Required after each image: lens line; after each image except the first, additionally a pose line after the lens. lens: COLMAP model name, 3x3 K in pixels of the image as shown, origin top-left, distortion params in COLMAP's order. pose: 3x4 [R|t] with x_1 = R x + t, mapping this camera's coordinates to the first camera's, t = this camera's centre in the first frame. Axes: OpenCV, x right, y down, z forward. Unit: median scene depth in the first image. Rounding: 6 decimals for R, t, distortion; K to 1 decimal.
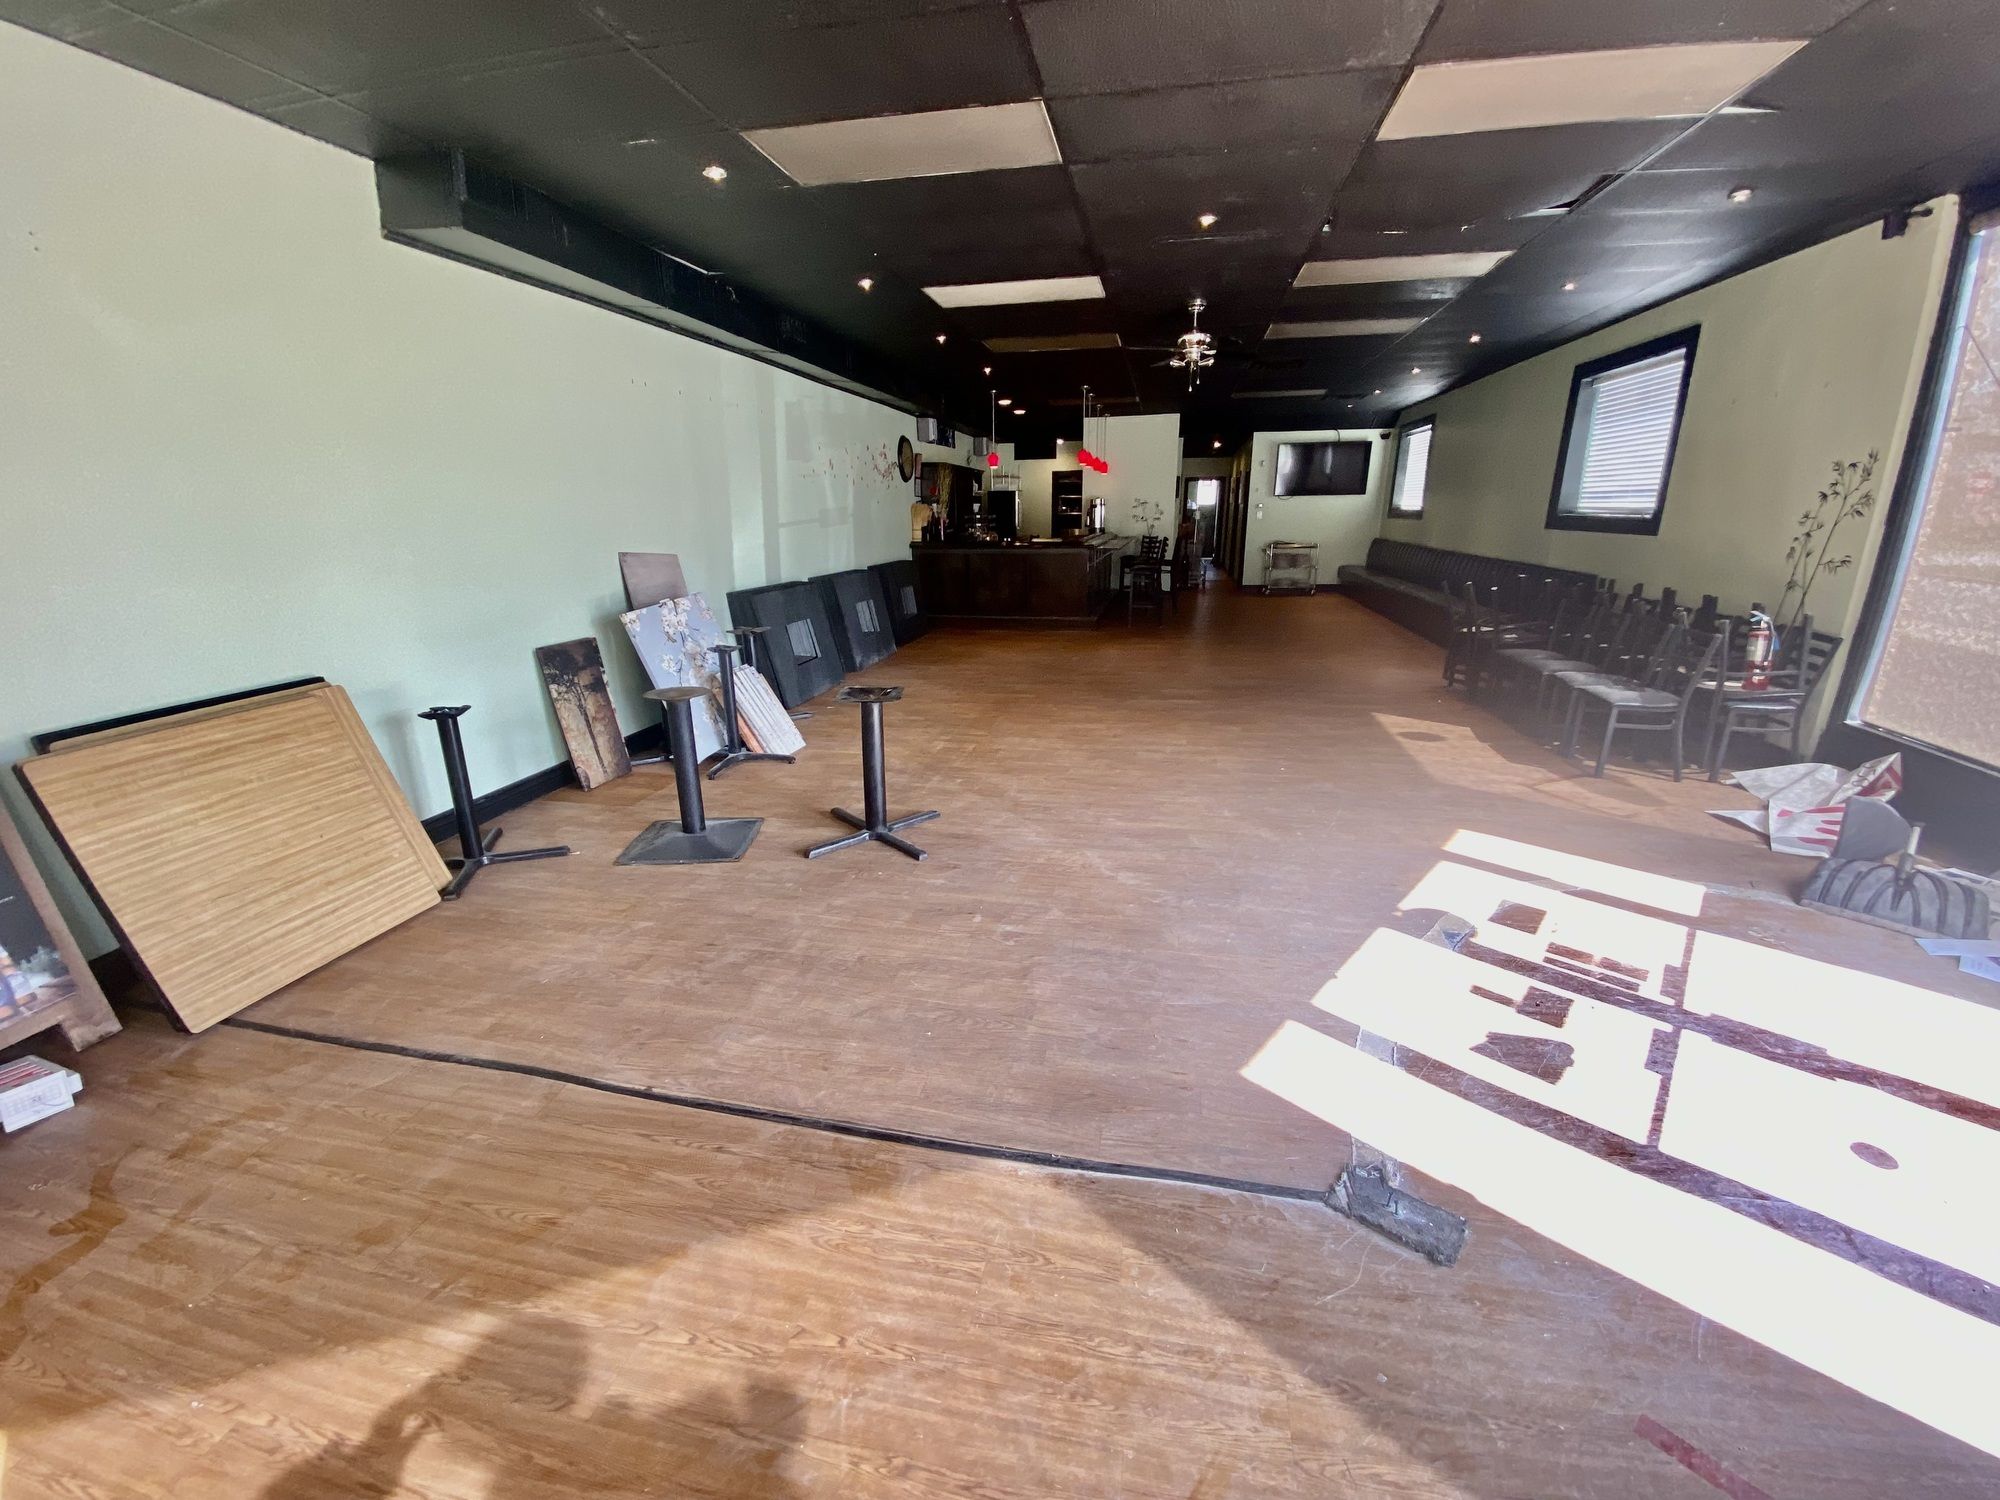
lens RADIAL K [[815.0, 0, 1000.0], [0, 815.0, 750.0], [0, 0, 1]] dist [0.029153, -0.025329]
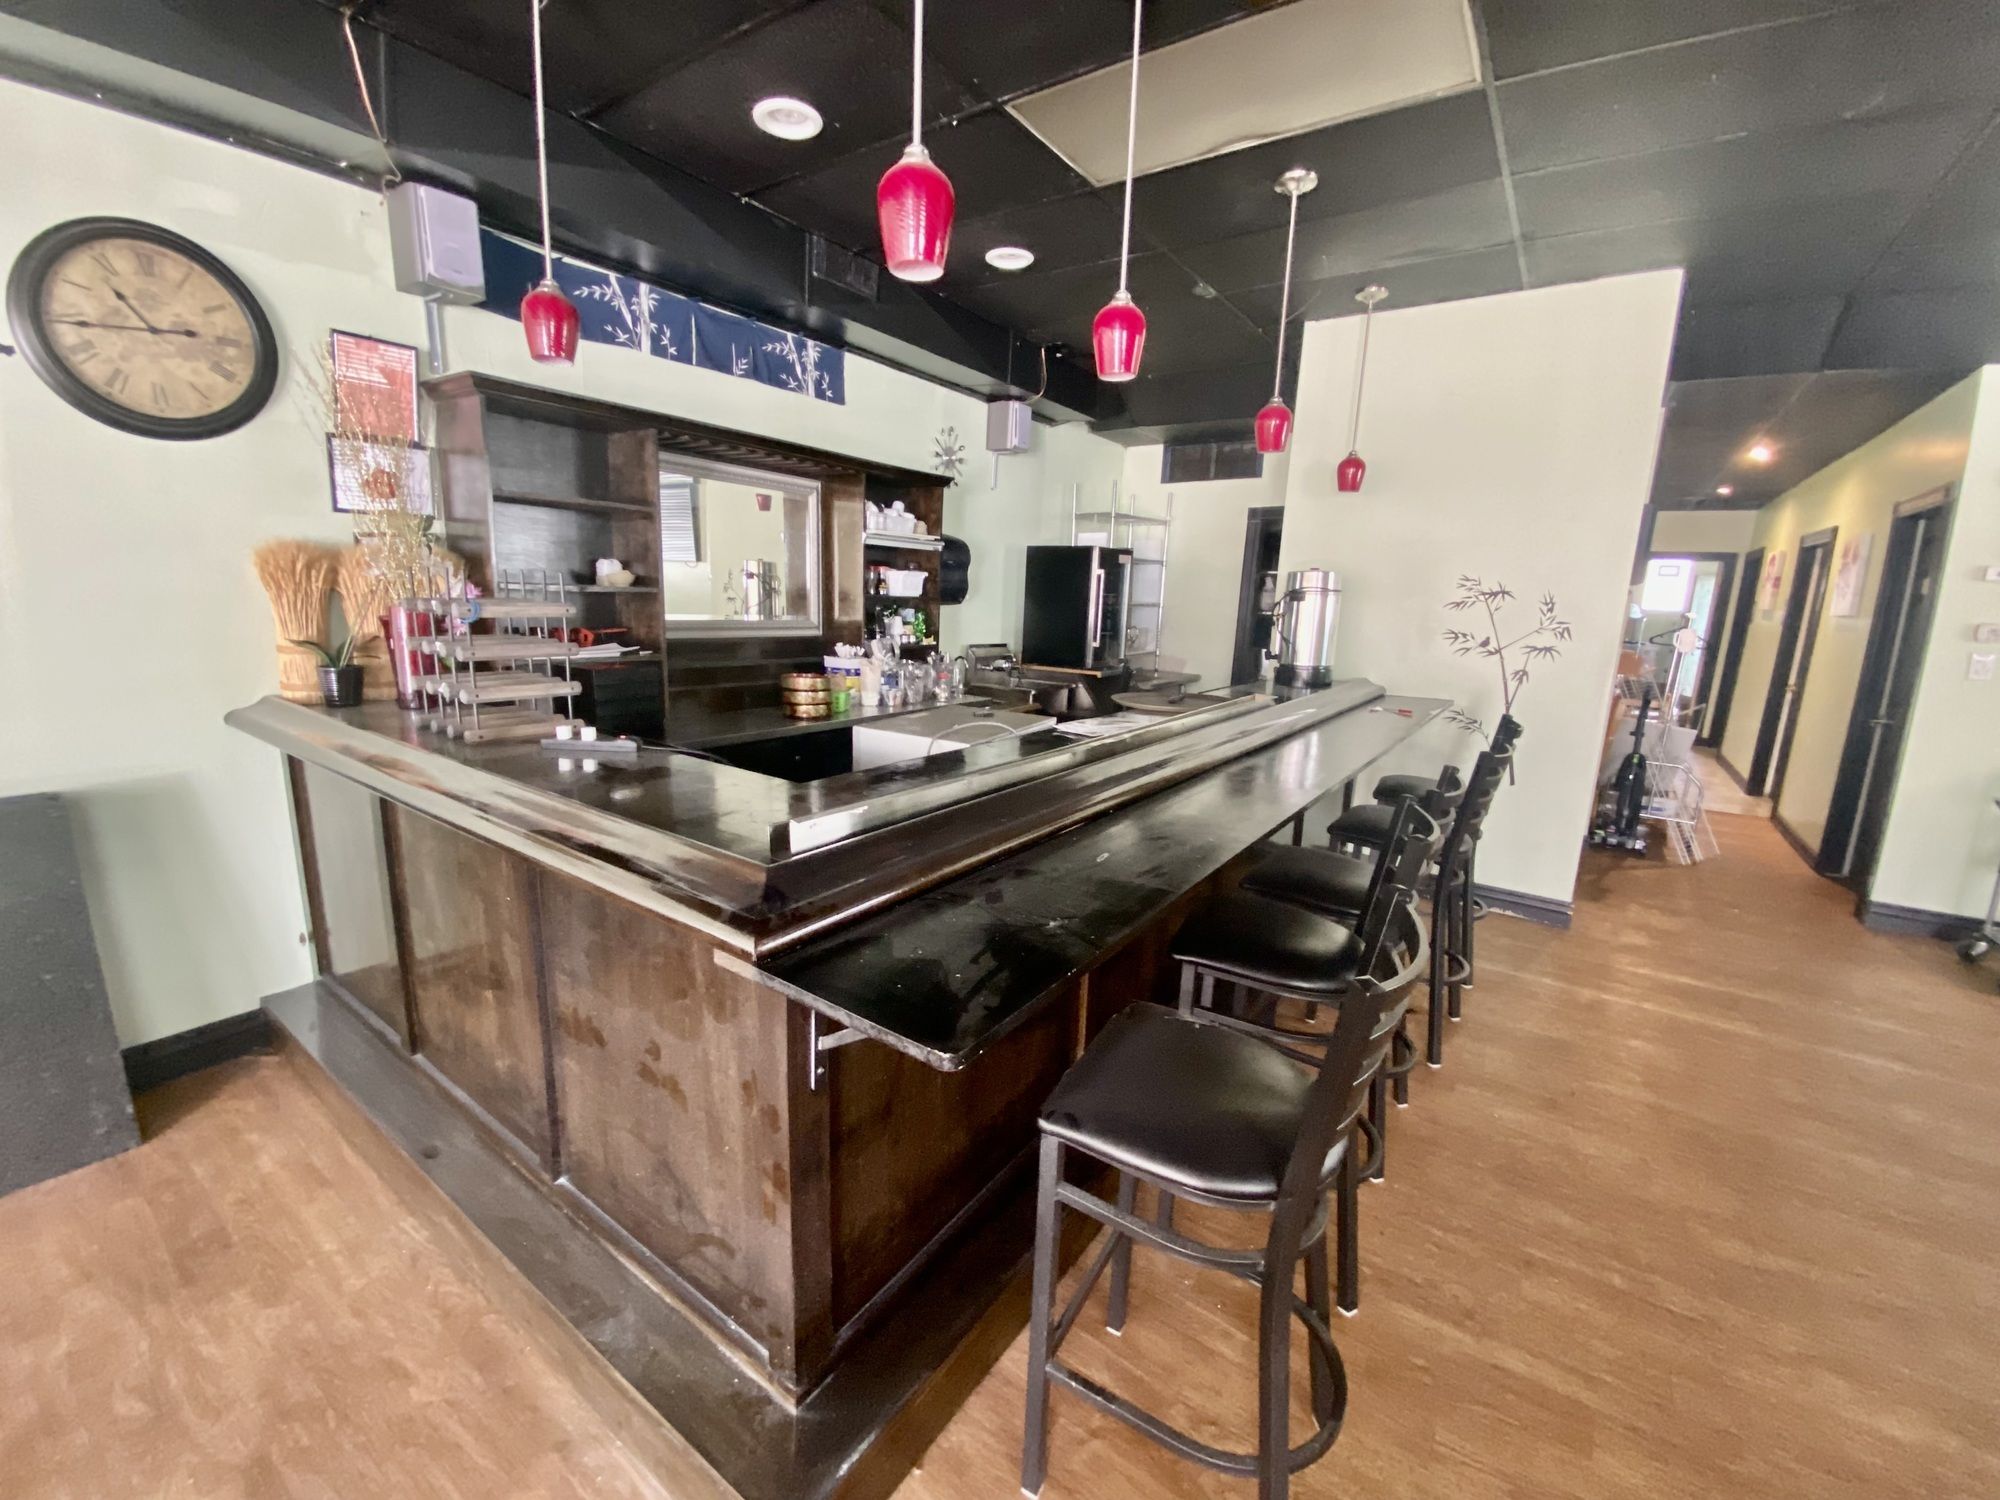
lens RADIAL K [[815.0, 0, 1000.0], [0, 815.0, 750.0], [0, 0, 1]] dist [0.029153, -0.025329]
pose [[0.914652, 0.124824, -0.384488, 0.135137], [-0.159721, 0.985333, -0.060070, -0.203388], [0.371351, 0.116354, 0.921173, 0.676380]]
